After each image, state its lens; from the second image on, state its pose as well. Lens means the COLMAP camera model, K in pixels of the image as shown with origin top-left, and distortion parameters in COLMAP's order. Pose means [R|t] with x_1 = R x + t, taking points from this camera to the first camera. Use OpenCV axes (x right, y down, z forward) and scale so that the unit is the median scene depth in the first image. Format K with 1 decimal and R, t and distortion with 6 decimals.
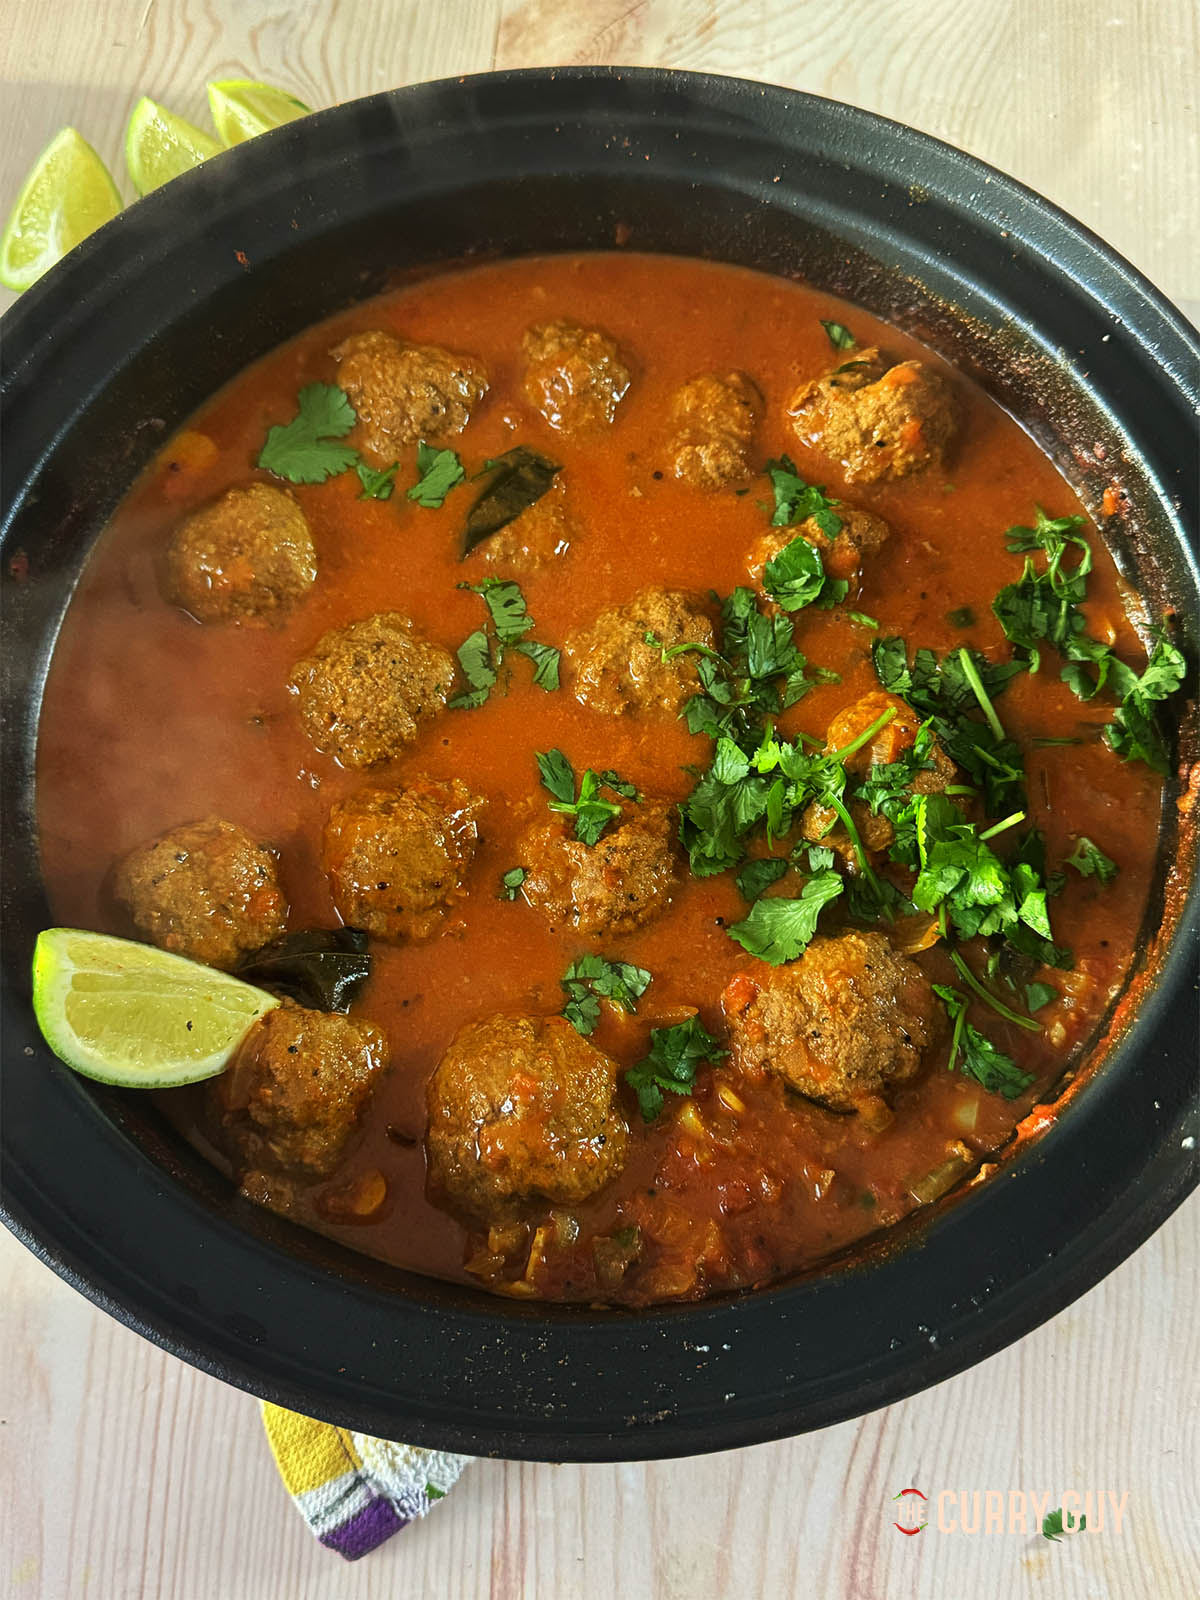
lens RADIAL K [[1661.7, 0, 600.0], [0, 1661.7, 800.0], [0, 0, 1]] dist [0.218351, -0.540706]
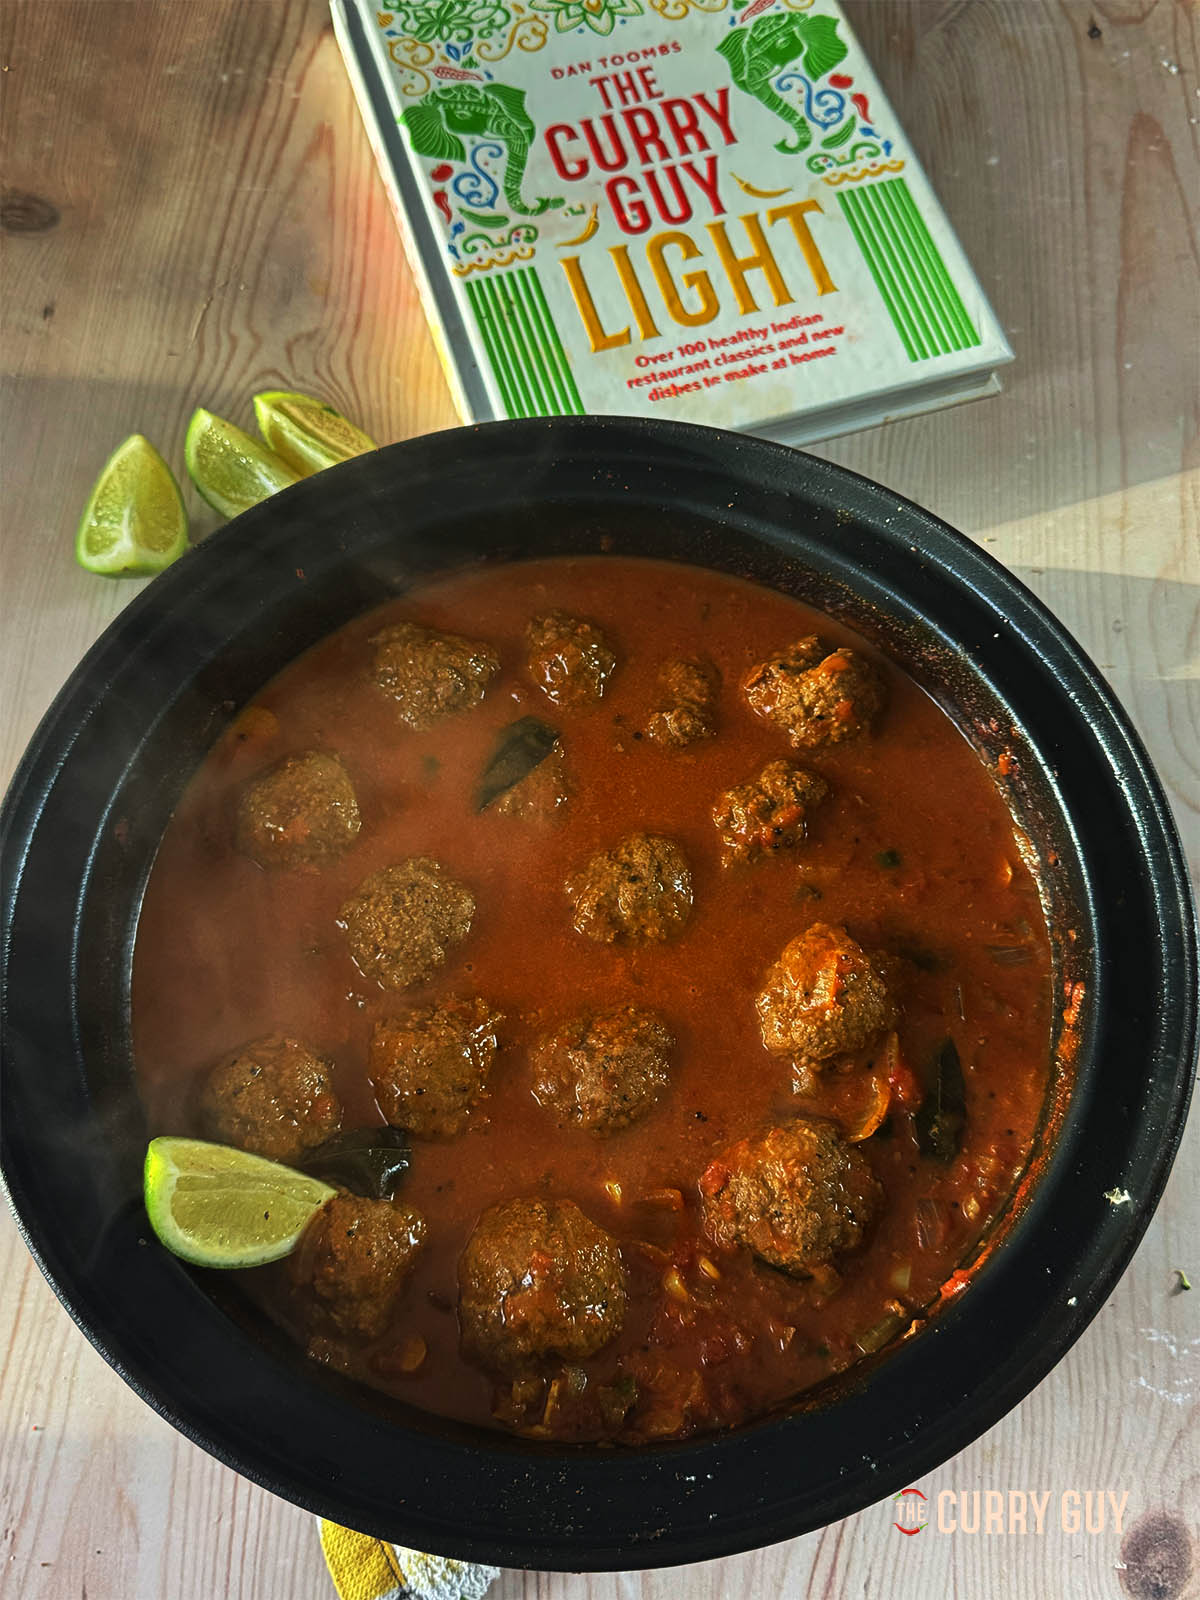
lens RADIAL K [[1661.7, 0, 600.0], [0, 1661.7, 800.0], [0, 0, 1]] dist [0.218351, -0.540706]
pose [[0.999667, -0.010935, 0.023389, -0.024653], [0.012409, 0.997884, -0.063820, -0.078680], [-0.022641, 0.064089, 0.997687, -0.228021]]
